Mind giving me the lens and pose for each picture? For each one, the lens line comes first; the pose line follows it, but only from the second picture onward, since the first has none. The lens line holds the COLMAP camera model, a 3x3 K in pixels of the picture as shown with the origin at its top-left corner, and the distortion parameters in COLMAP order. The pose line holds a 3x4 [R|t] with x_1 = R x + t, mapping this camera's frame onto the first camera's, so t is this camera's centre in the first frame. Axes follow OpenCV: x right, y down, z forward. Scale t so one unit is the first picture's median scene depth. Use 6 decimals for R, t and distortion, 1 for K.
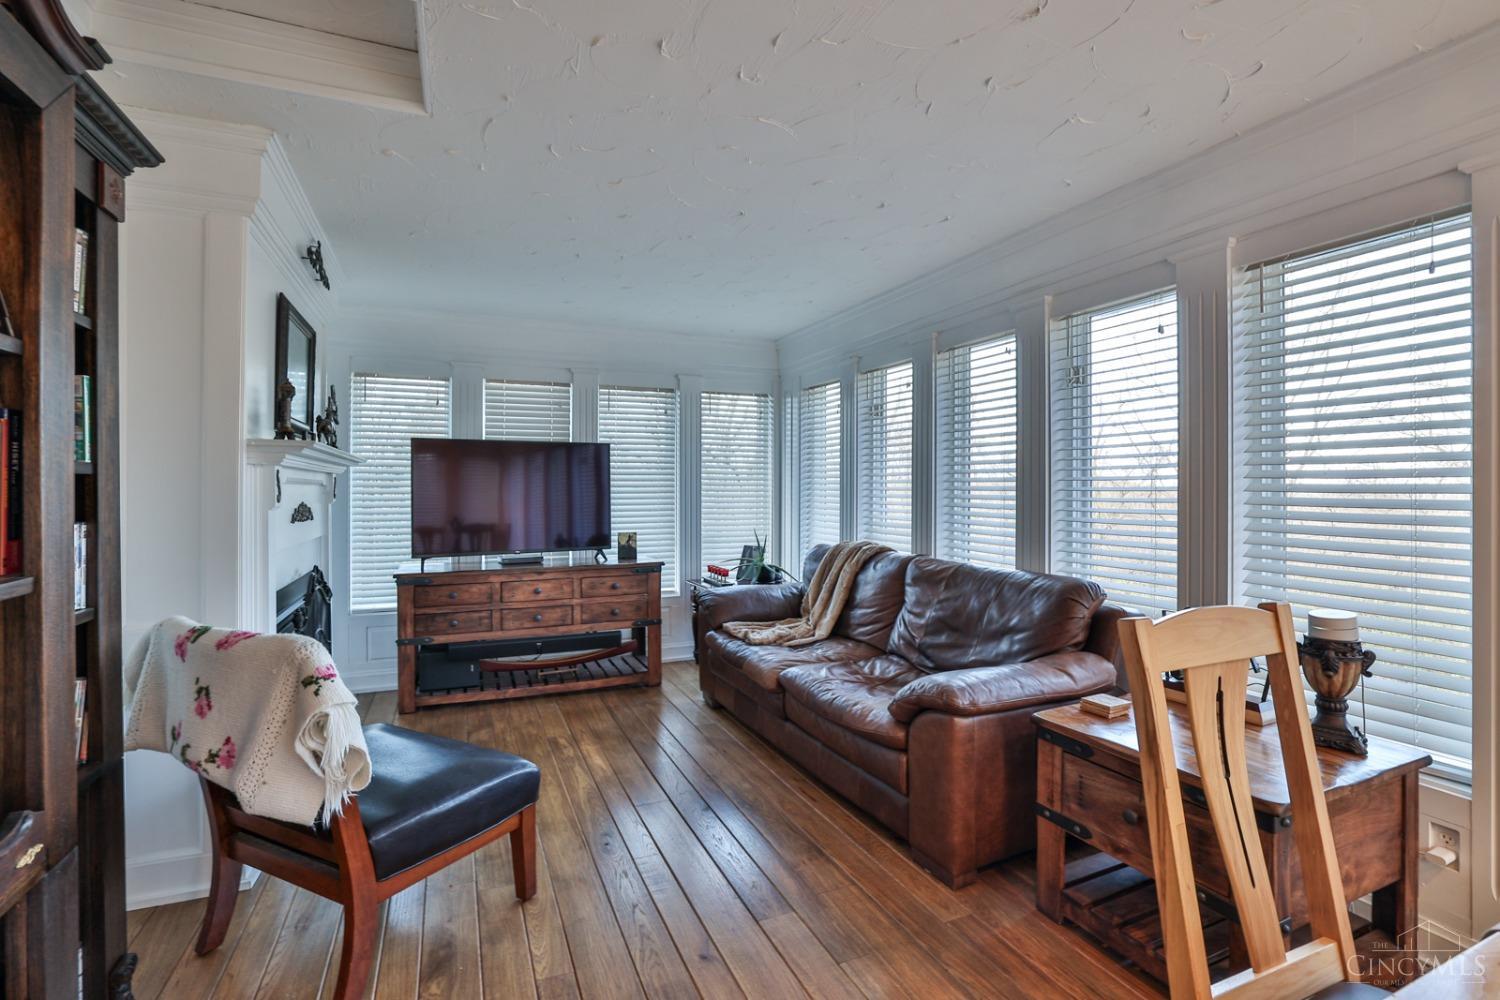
lens RADIAL K [[679.8, 0, 739.3], [0, 679.8, 491.1], [0, 0, 1]] dist [-0.054199, 0.021028]
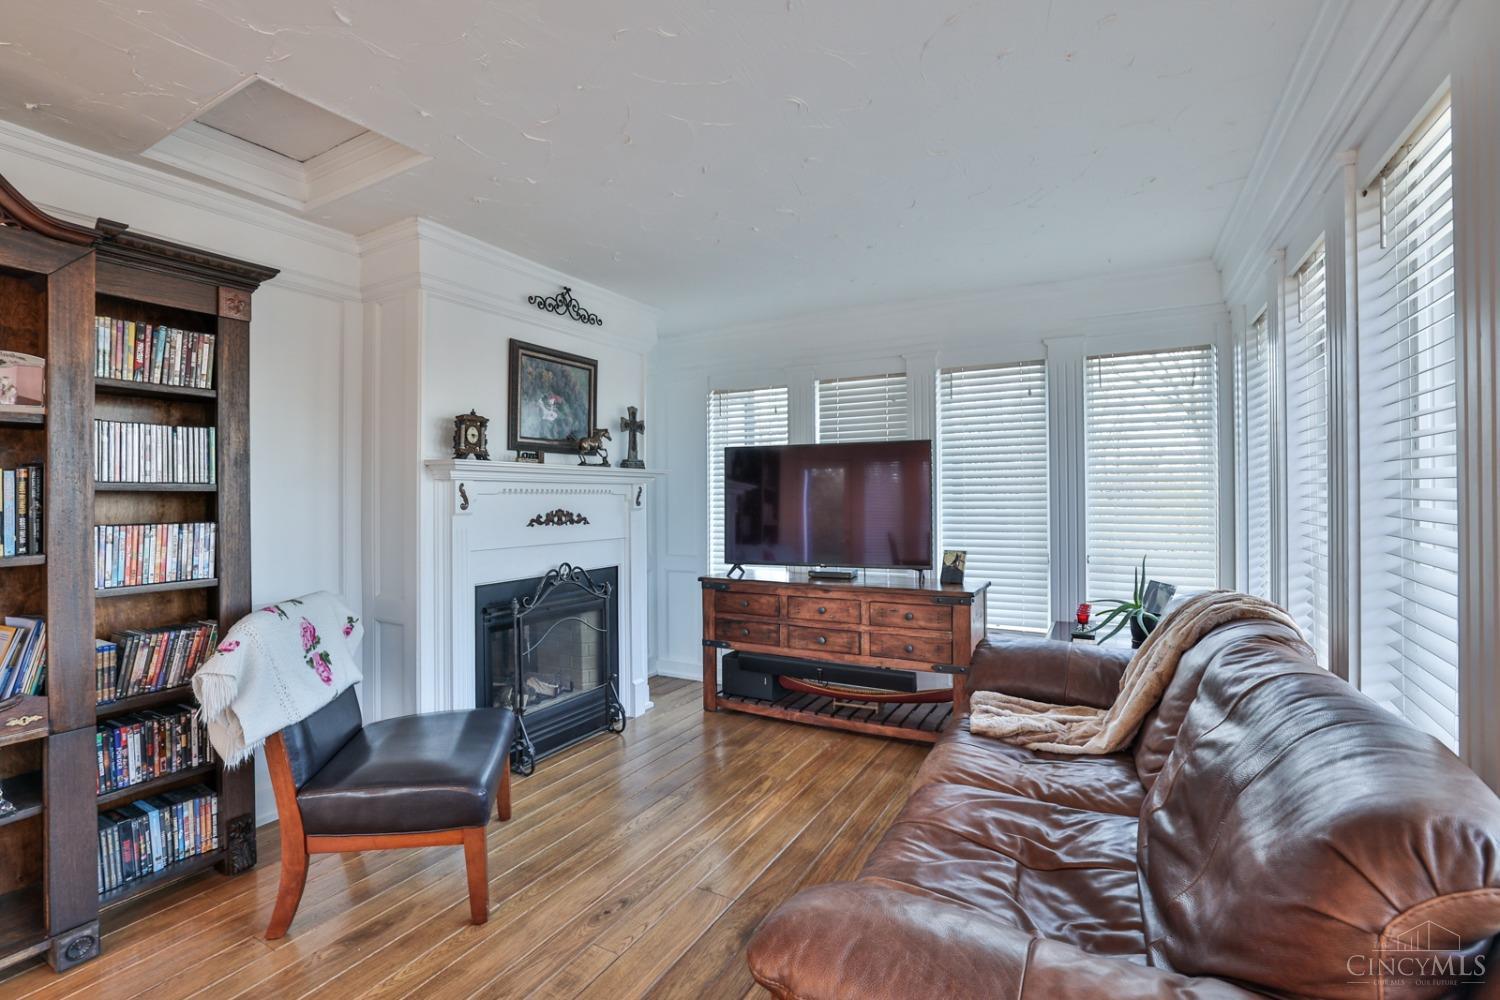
lens RADIAL K [[679.8, 0, 739.3], [0, 679.8, 491.1], [0, 0, 1]] dist [-0.054199, 0.021028]
pose [[0.609451, -0.007879, -0.792785, 0.342656], [0.003227, 0.999967, -0.007457, -0.003956], [0.792817, 0.001986, 0.609456, 0.357613]]
